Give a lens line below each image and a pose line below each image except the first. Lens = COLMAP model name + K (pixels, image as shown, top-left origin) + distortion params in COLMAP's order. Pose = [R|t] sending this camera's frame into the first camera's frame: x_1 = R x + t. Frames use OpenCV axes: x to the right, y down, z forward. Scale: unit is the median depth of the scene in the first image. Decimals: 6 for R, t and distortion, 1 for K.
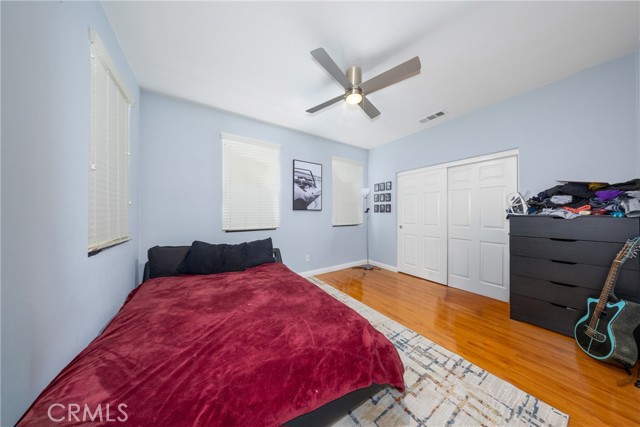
lens RADIAL K [[185.9, 0, 322.6], [0, 185.9, 215.3], [0, 0, 1]] dist [-0.005112, -0.000193]
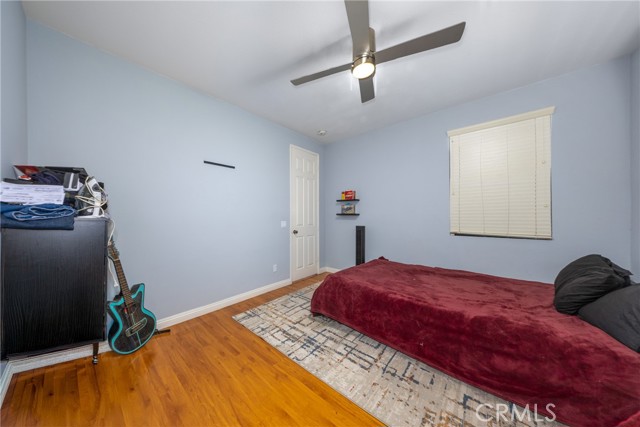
lens RADIAL K [[185.9, 0, 317.5], [0, 185.9, 212.6], [0, 0, 1]] dist [-0.005112, -0.000193]
pose [[-0.933331, 0.011095, -0.358846, 0.809208], [0.011748, 0.999931, 0.000360, 0.006608], [0.358826, -0.003879, -0.933397, 2.146787]]
